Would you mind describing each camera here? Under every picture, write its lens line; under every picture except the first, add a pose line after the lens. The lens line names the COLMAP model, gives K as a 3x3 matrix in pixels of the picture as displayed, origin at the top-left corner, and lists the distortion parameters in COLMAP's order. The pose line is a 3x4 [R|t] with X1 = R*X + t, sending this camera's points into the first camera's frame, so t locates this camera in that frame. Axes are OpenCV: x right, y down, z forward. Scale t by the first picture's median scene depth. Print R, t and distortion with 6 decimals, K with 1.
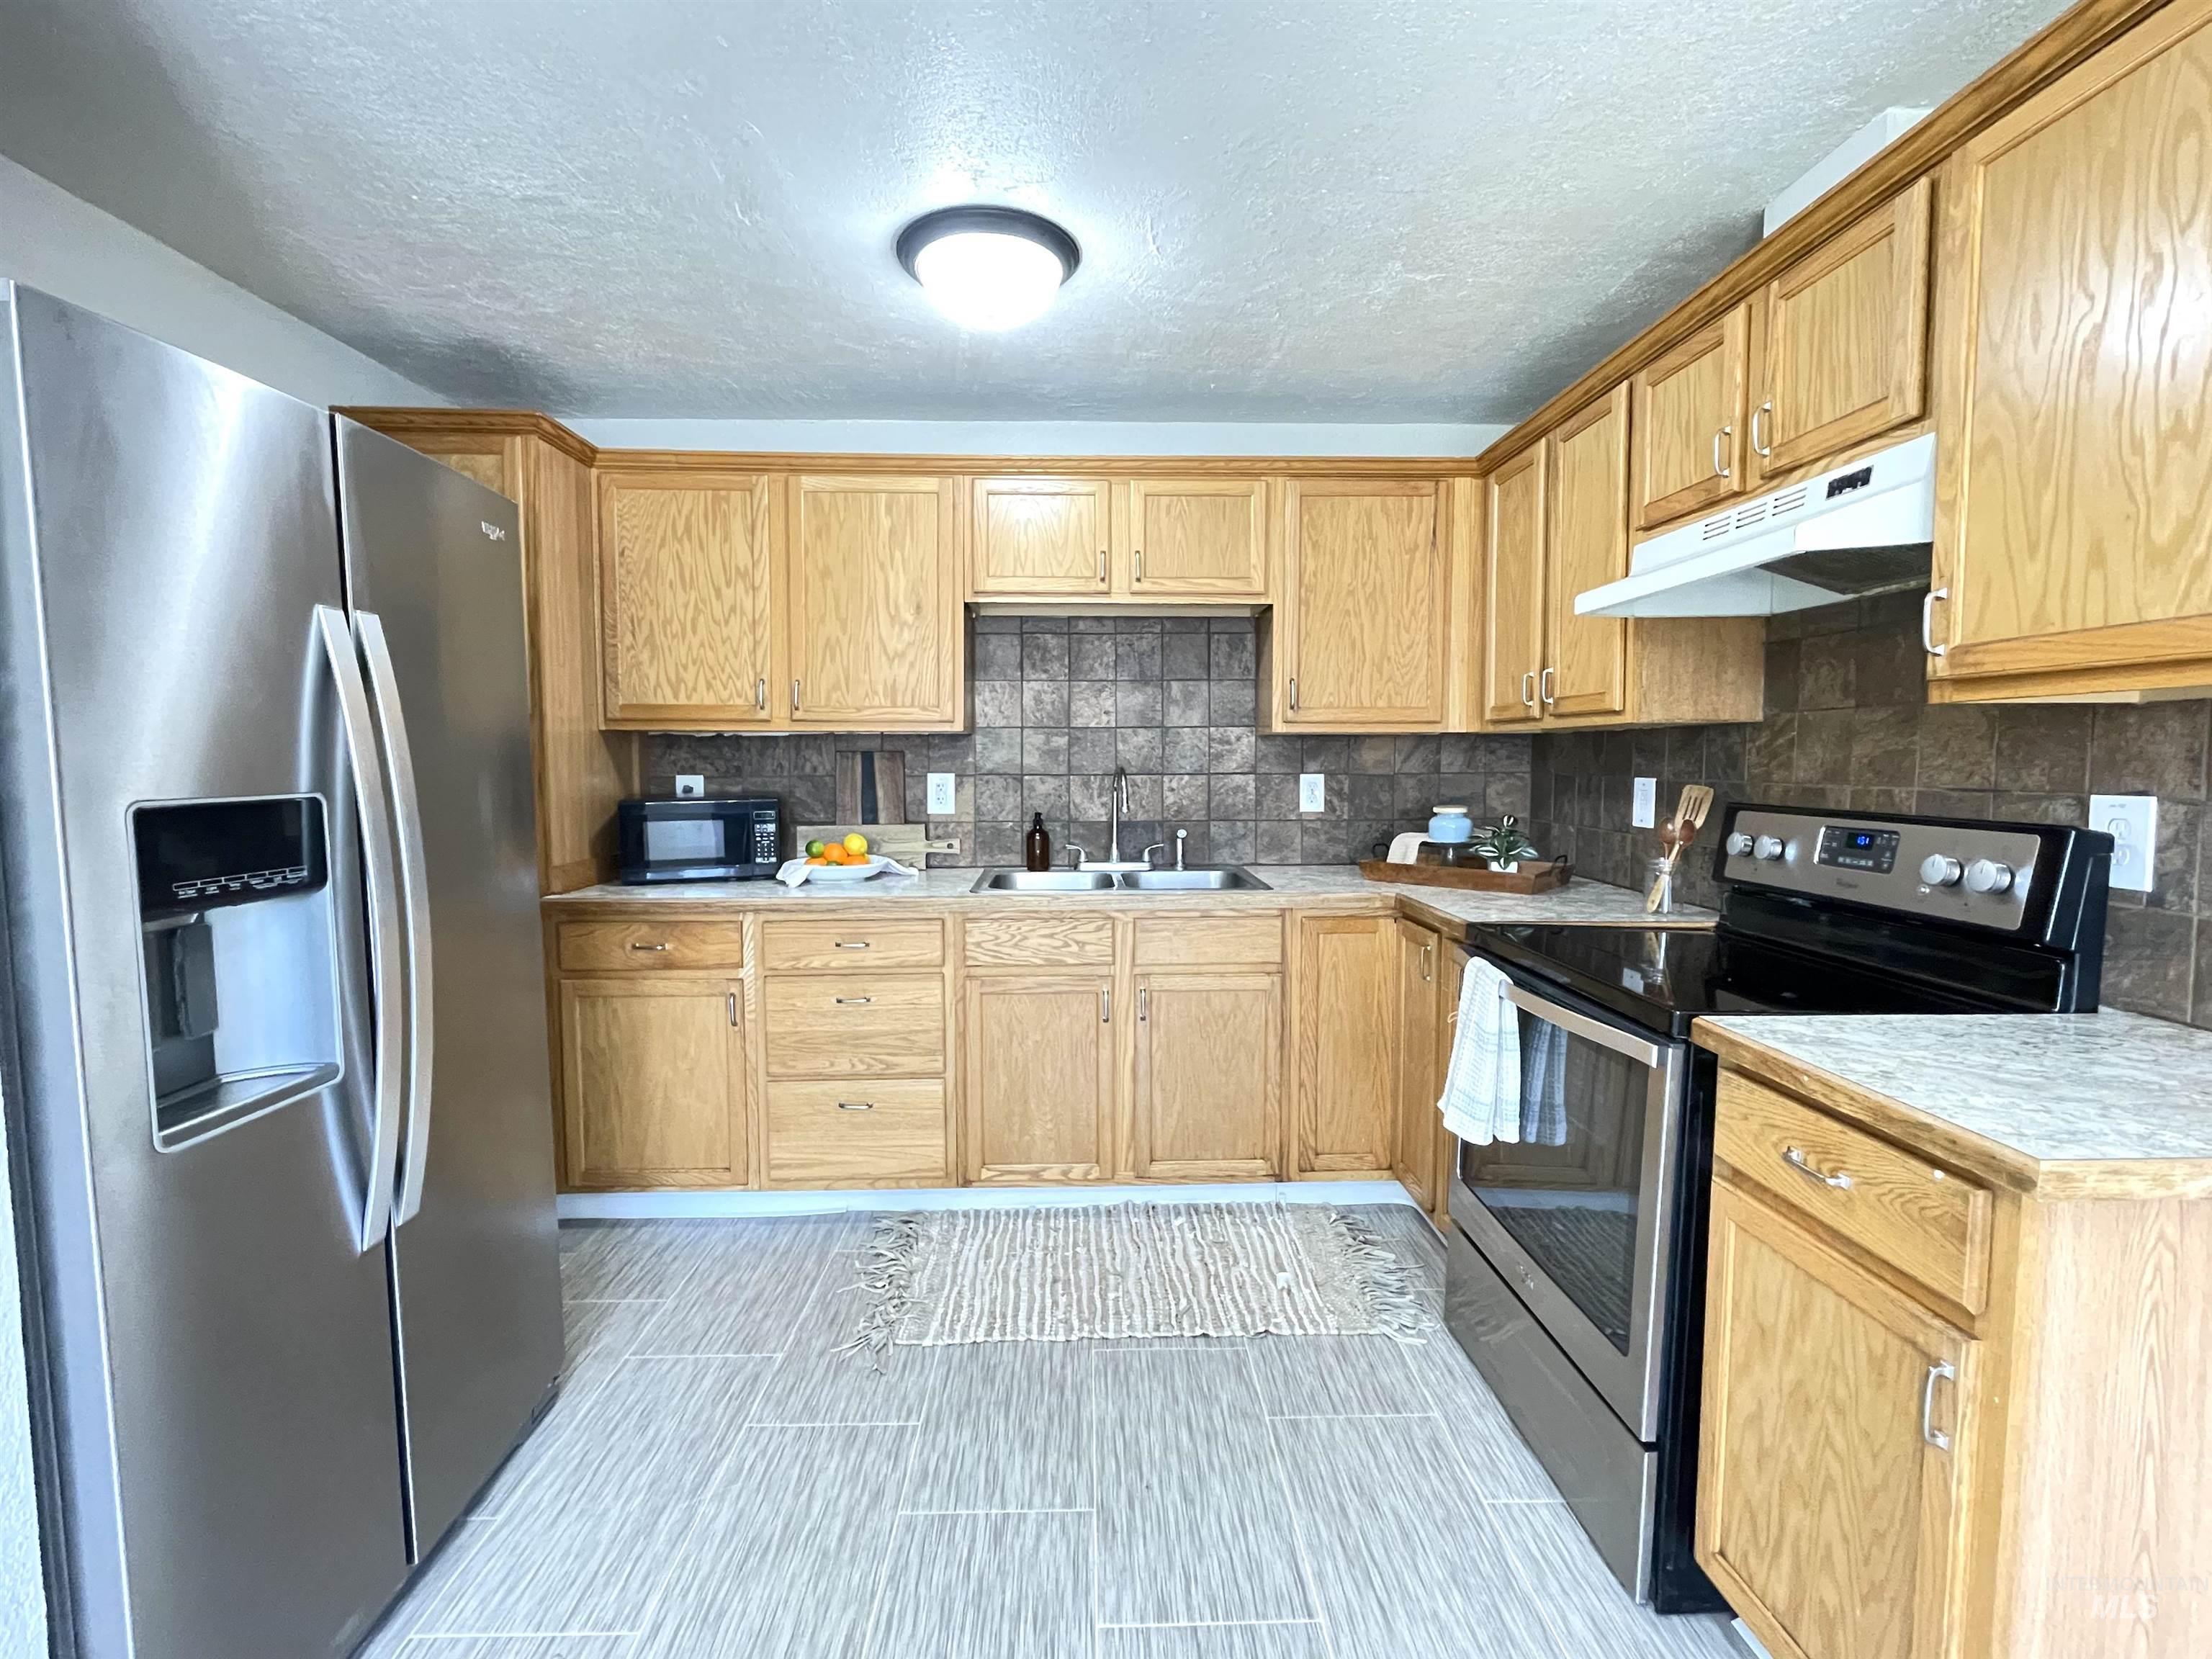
lens RADIAL K [[1000.7, 0, 1104.5], [0, 1000.7, 822.6], [0, 0, 1]] dist [-0.002444, -0.000052]
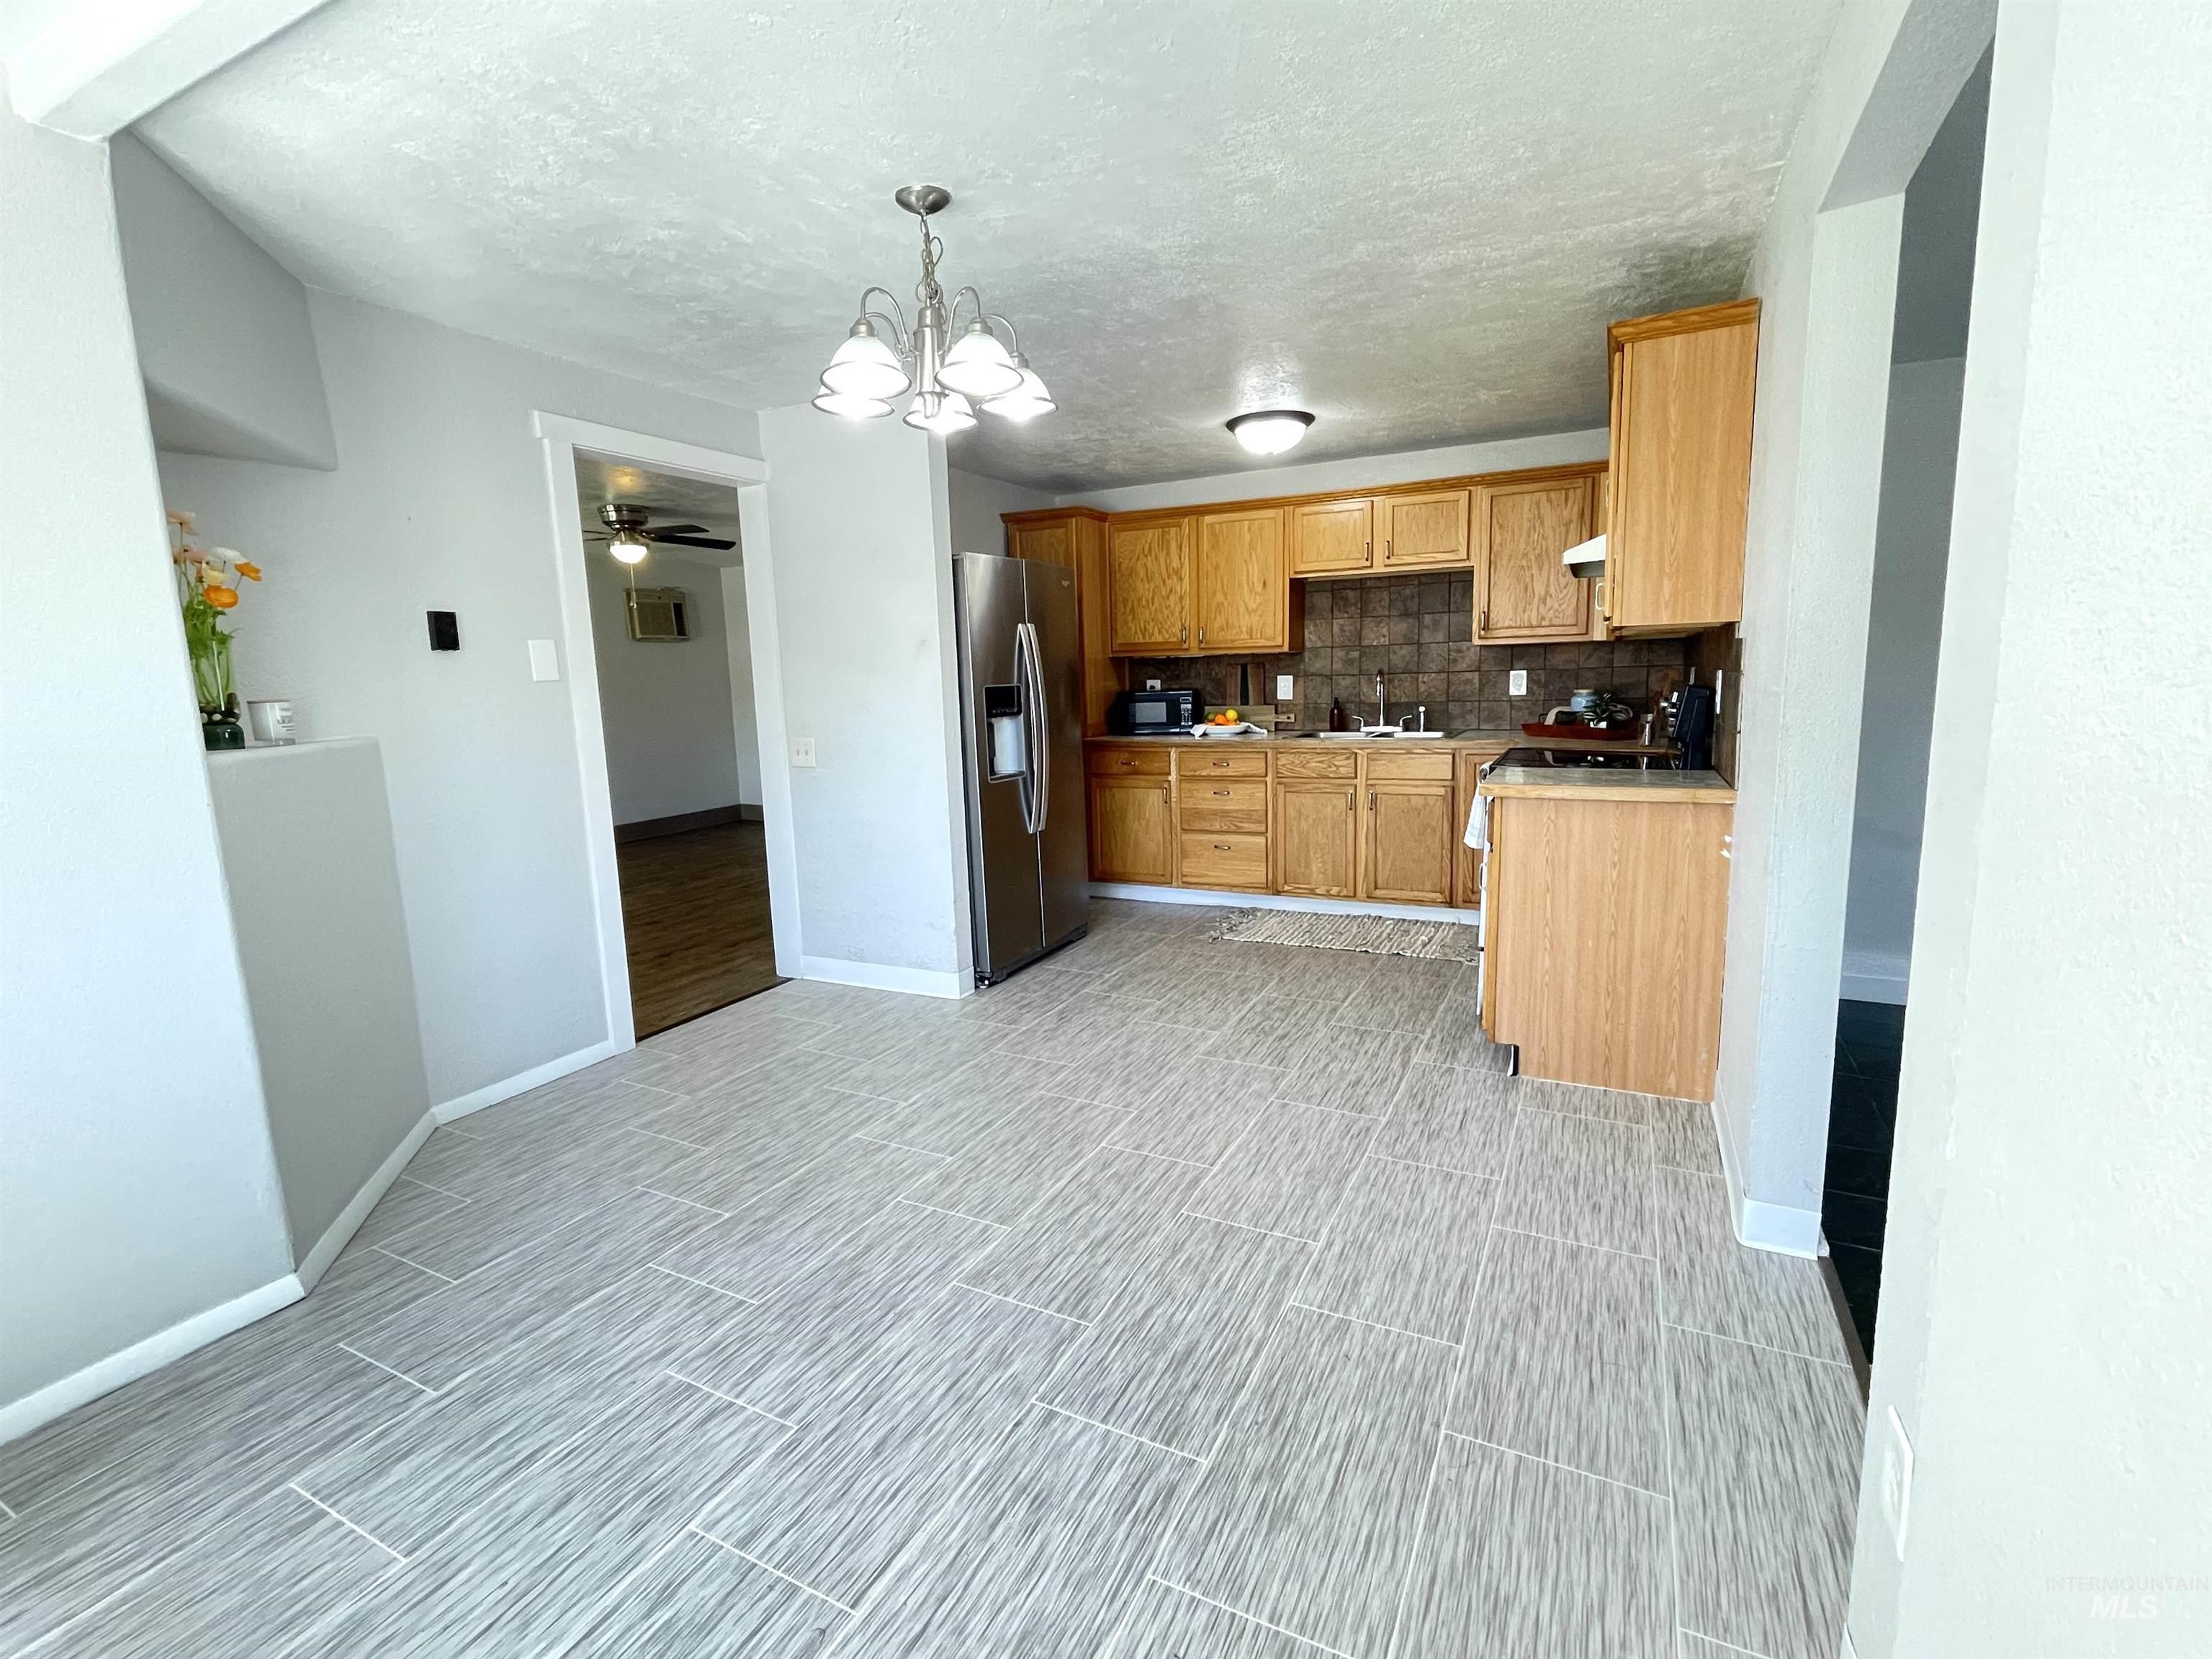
lens RADIAL K [[1000.7, 0, 1104.5], [0, 1000.7, 822.6], [0, 0, 1]] dist [-0.002444, -0.000052]
pose [[0.878478, 0.046189, -0.475544, 0.440425], [-0.003390, 0.995894, 0.090468, 0.053735], [0.477770, -0.077862, 0.875028, -0.756651]]
